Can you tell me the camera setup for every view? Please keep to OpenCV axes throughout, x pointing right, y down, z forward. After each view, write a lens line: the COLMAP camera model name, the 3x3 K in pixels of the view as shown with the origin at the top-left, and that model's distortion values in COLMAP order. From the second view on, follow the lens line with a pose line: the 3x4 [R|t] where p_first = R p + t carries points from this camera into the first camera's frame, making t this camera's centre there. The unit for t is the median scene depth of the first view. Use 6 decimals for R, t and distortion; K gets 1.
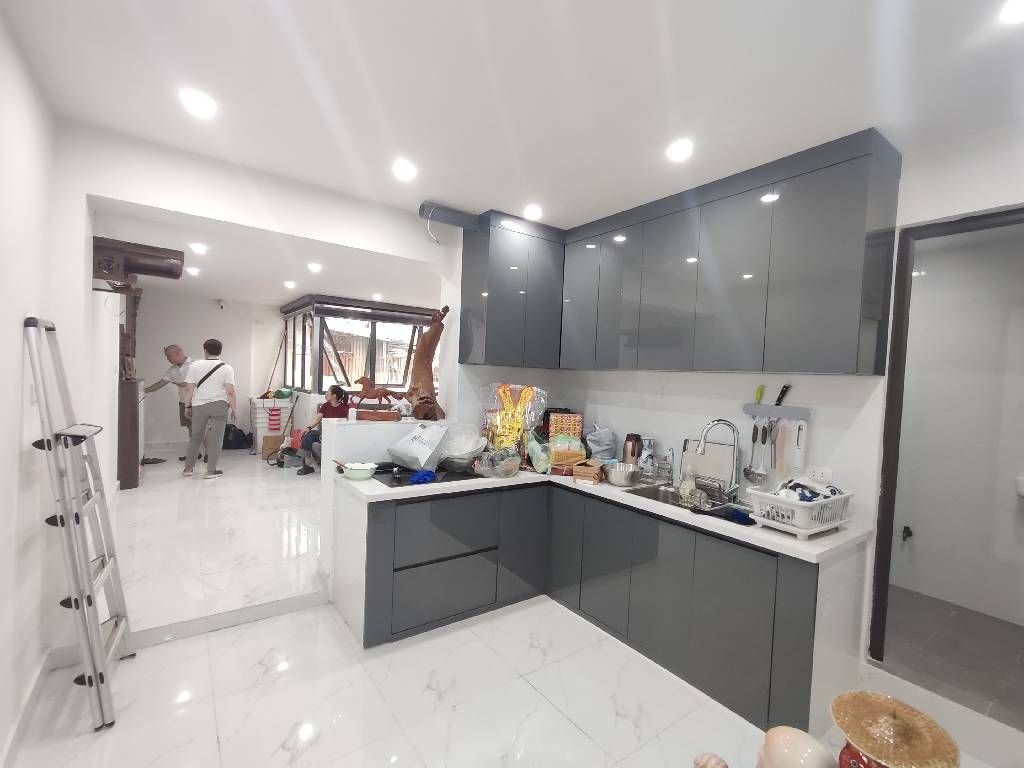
lens RADIAL K [[464.5, 0, 523.6], [0, 464.5, 385.8], [0, 0, 1]] dist [-0.002443, -0.000702]
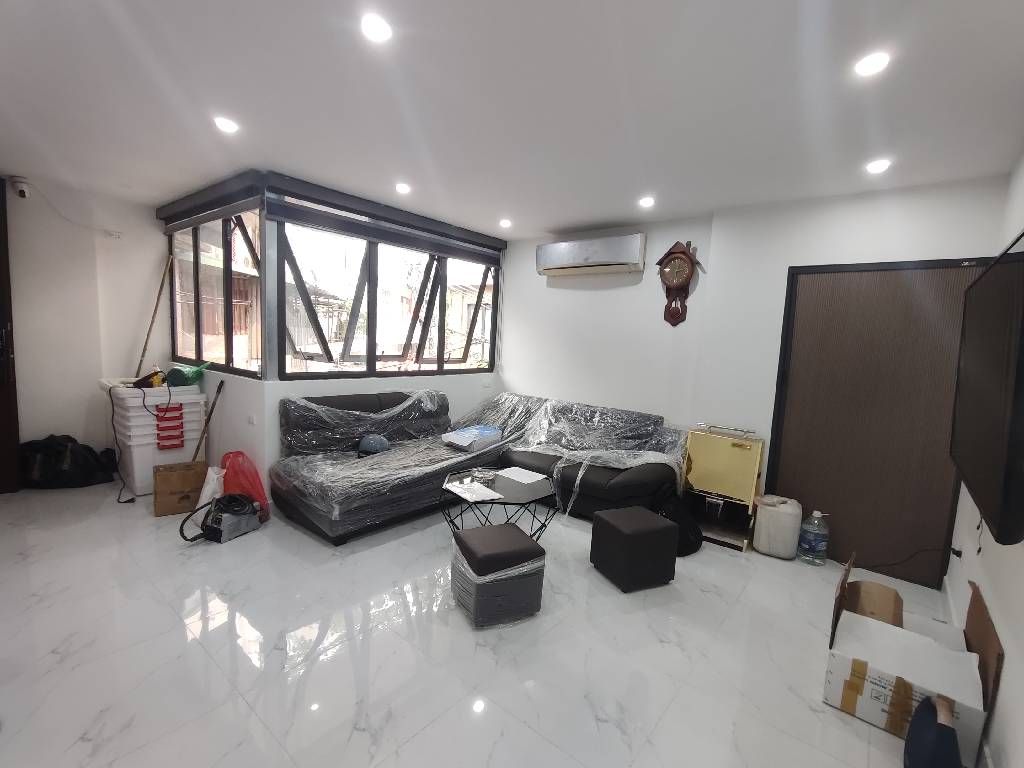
lens RADIAL K [[461.1, 0, 512.0], [0, 461.1, 384.0], [0, 0, 1]] dist [-0.012457, 0.004409]
pose [[0.967022, -0.014676, 0.254271, -0.301997], [-0.007467, 0.996276, 0.085899, -0.020694], [-0.254585, -0.084965, 0.963311, 0.427585]]
